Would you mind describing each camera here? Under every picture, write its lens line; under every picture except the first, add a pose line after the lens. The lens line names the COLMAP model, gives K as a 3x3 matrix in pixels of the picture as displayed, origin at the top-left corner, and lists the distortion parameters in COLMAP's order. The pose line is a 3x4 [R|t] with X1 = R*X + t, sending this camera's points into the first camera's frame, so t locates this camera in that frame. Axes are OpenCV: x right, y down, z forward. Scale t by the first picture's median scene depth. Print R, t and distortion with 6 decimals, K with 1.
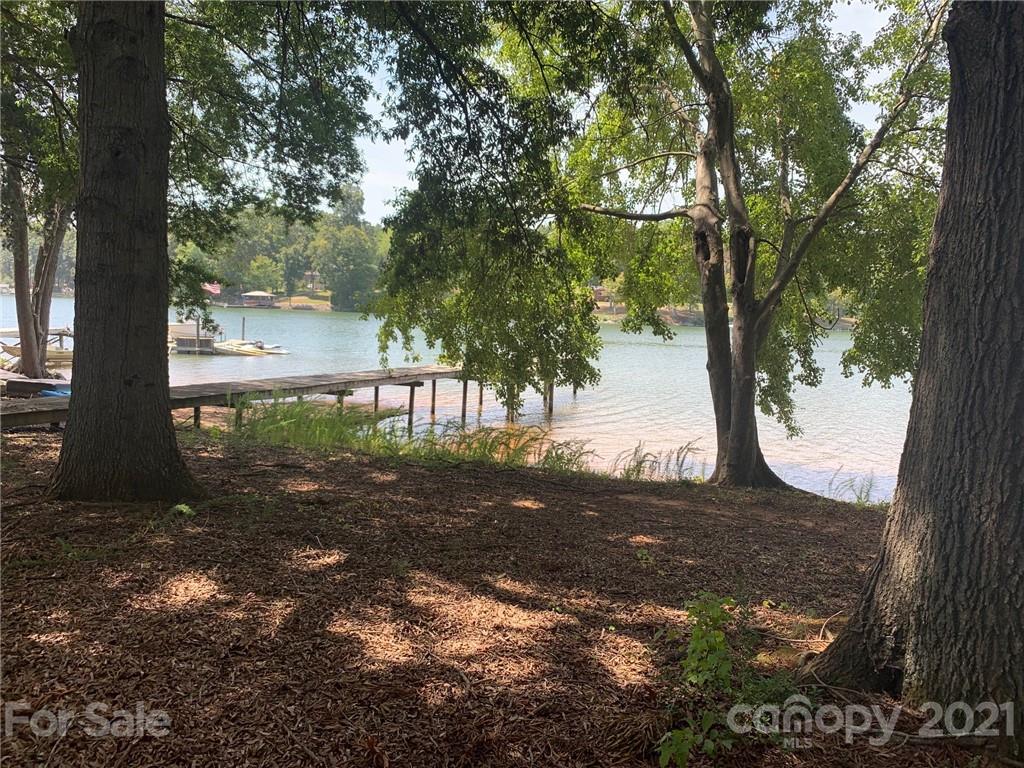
lens RADIAL K [[778.4, 0, 513.6], [0, 778.4, 380.0], [0, 0, 1]] dist [0.012674, -0.017420]
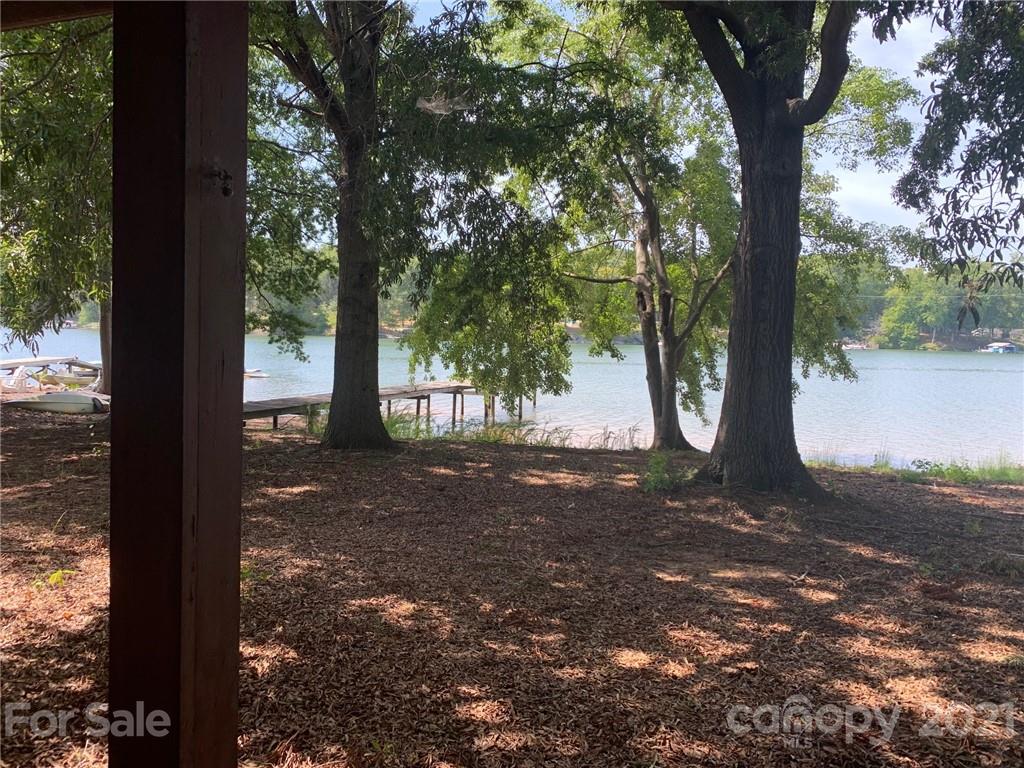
lens RADIAL K [[778.4, 0, 511.7], [0, 778.4, 386.0], [0, 0, 1]] dist [0.012674, -0.017420]
pose [[0.996454, -0.019746, 0.081791, -0.115378], [0.021176, 0.999637, -0.016657, 0.015219], [-0.081432, 0.018330, 0.996510, -0.413859]]
